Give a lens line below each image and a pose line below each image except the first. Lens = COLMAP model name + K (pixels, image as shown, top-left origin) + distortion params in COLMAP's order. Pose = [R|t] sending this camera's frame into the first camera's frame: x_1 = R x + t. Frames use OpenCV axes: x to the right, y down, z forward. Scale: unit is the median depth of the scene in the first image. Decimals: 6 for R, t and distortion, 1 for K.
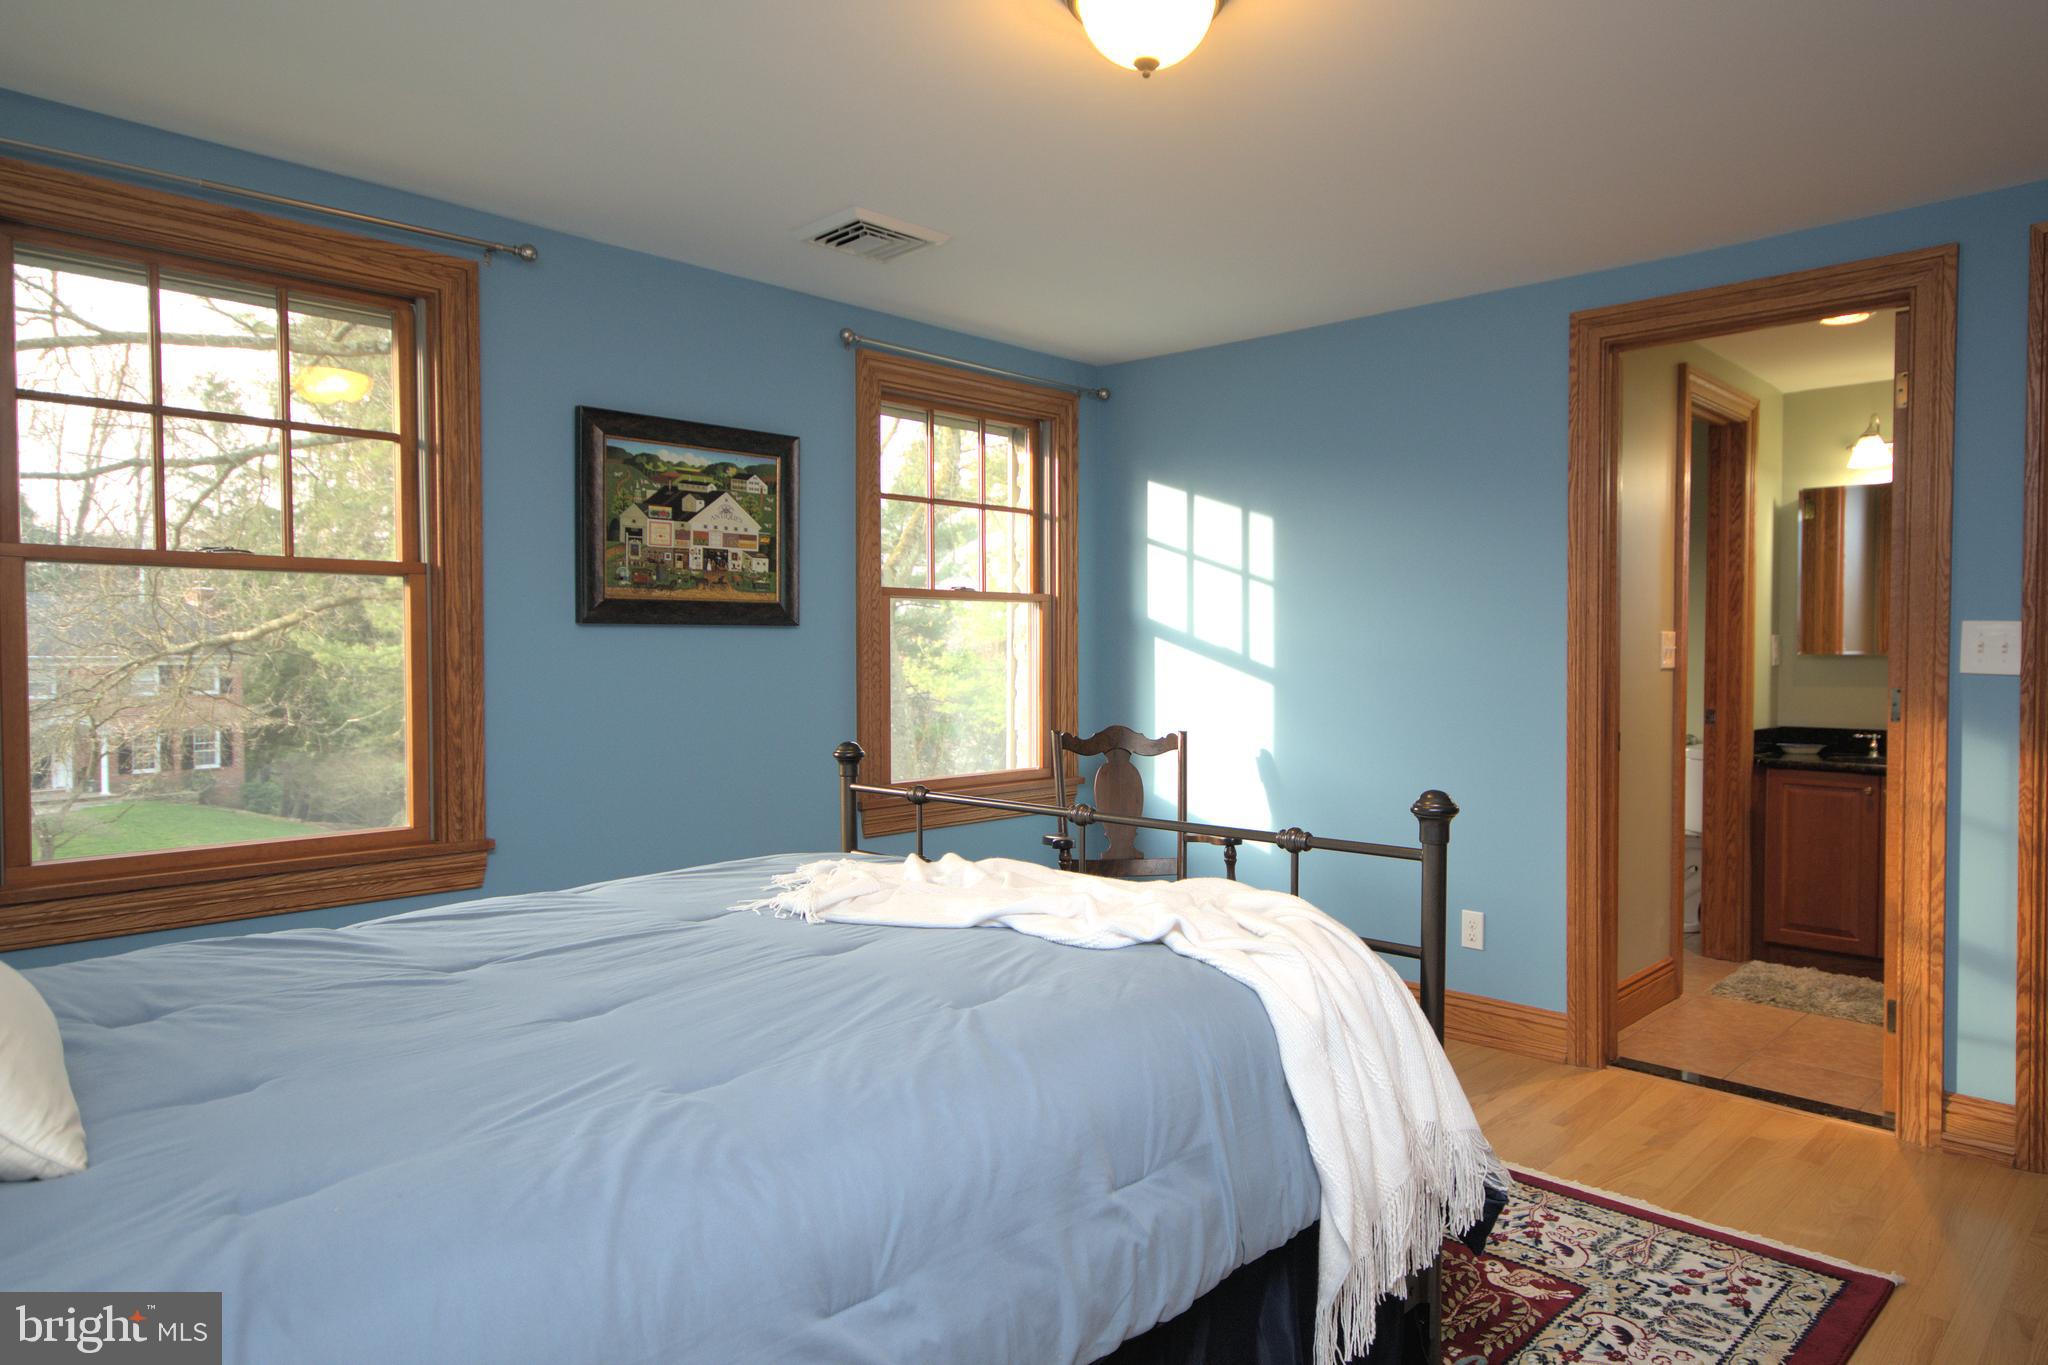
lens RADIAL K [[1350.8, 0, 1029.3], [0, 1350.8, 669.6], [0, 0, 1]] dist [0.046699, 0.001178]
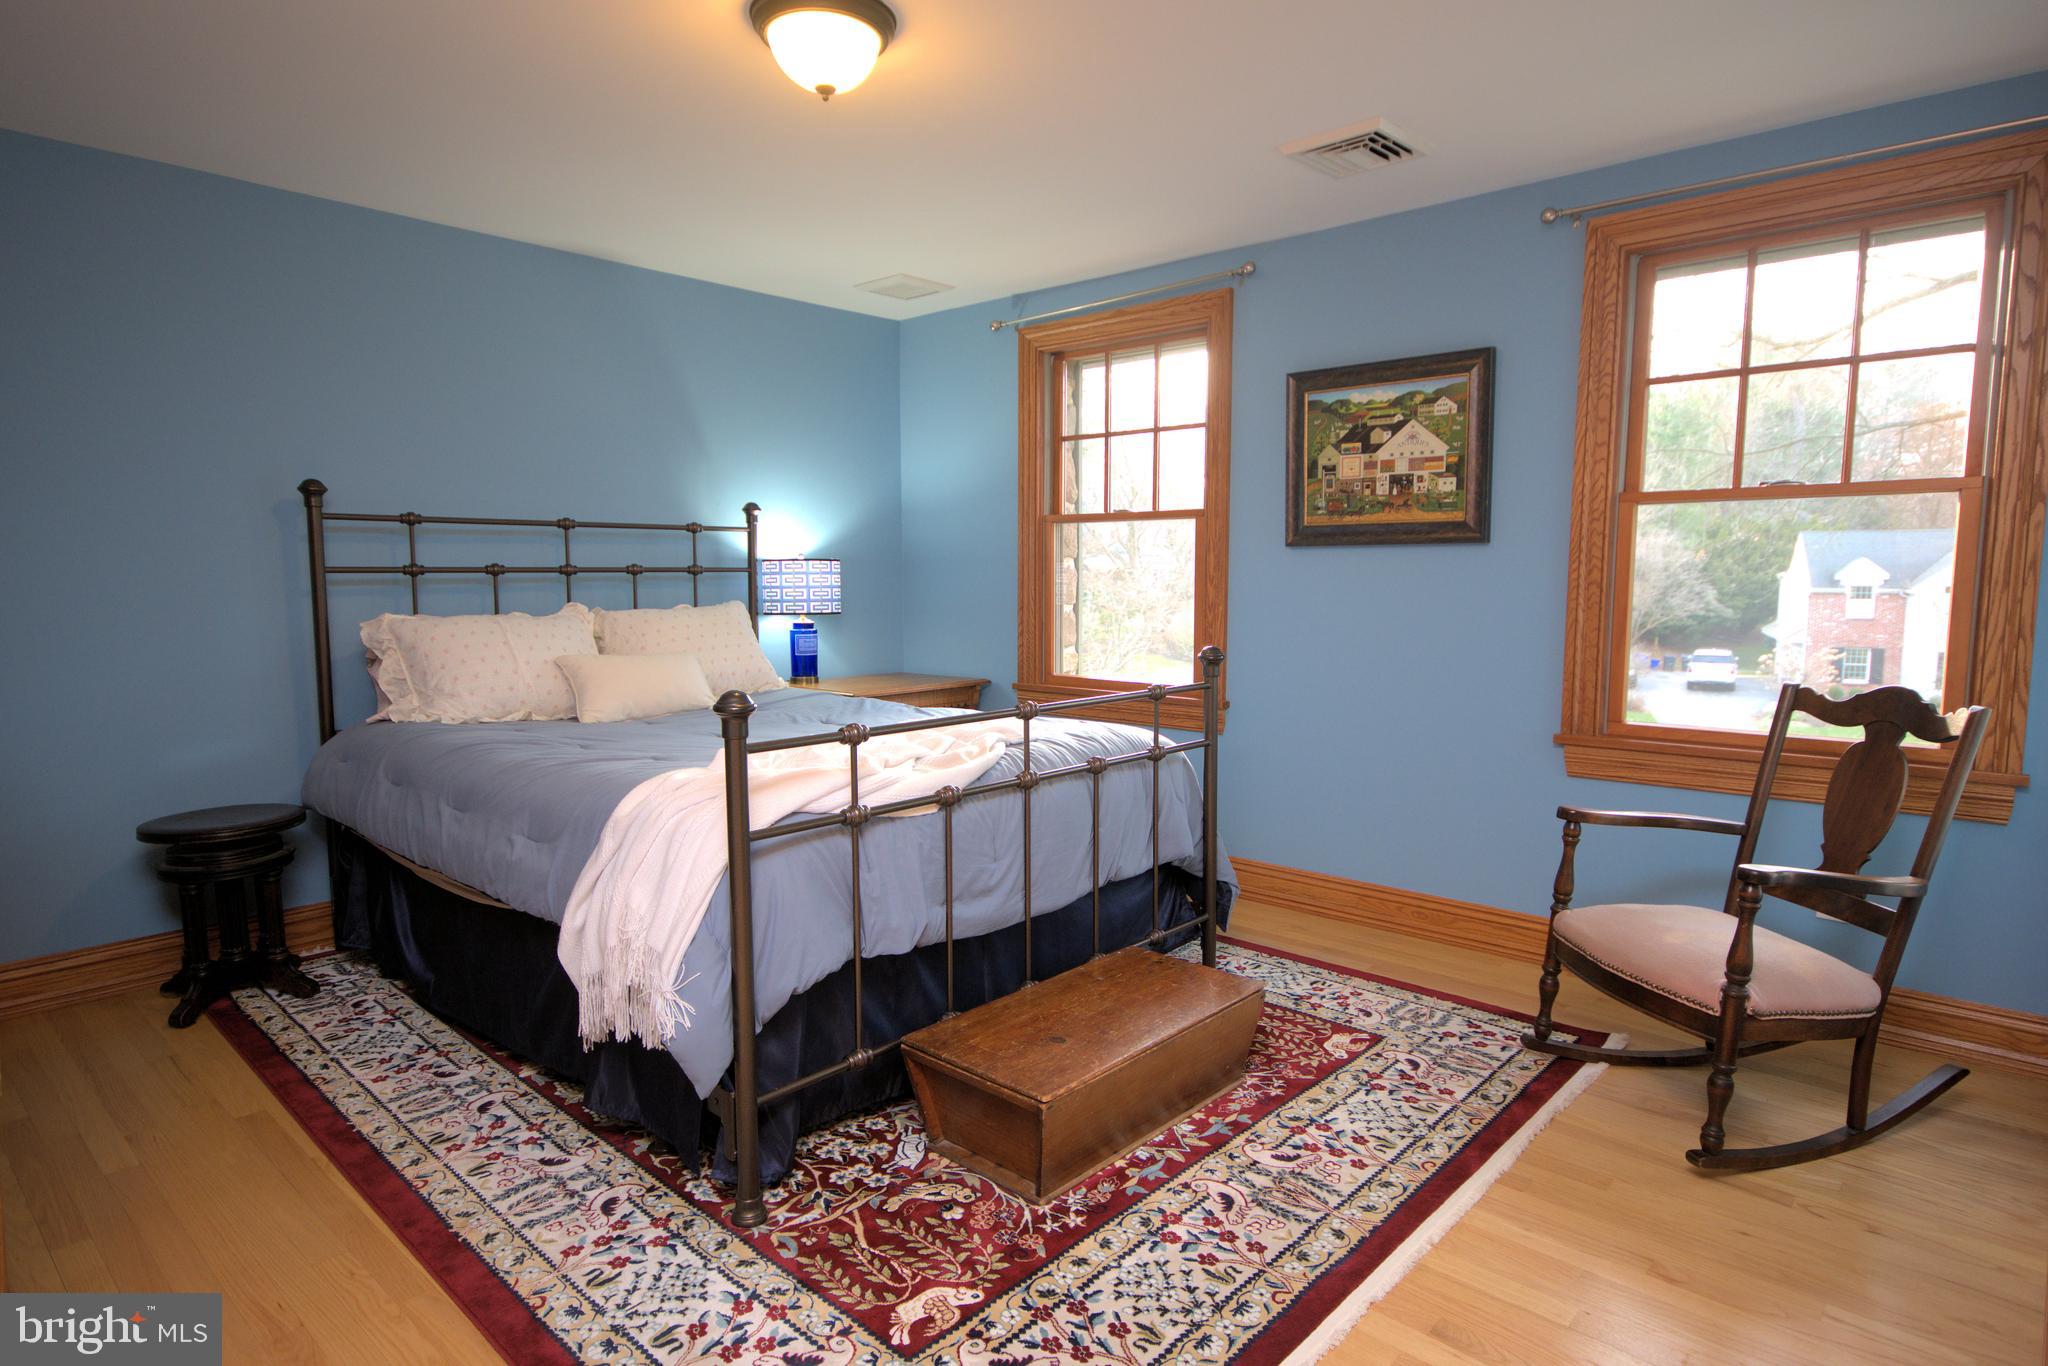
lens RADIAL K [[1105.1, 0, 1043.7], [0, 1105.1, 682.7], [0, 0, 1]] dist [0.016562, -0.000019]
pose [[0.015710, 0.101893, -0.994671, 0.679692], [-0.019796, 0.994631, 0.101576, -0.007048], [0.999681, 0.018095, 0.017642, 0.710949]]
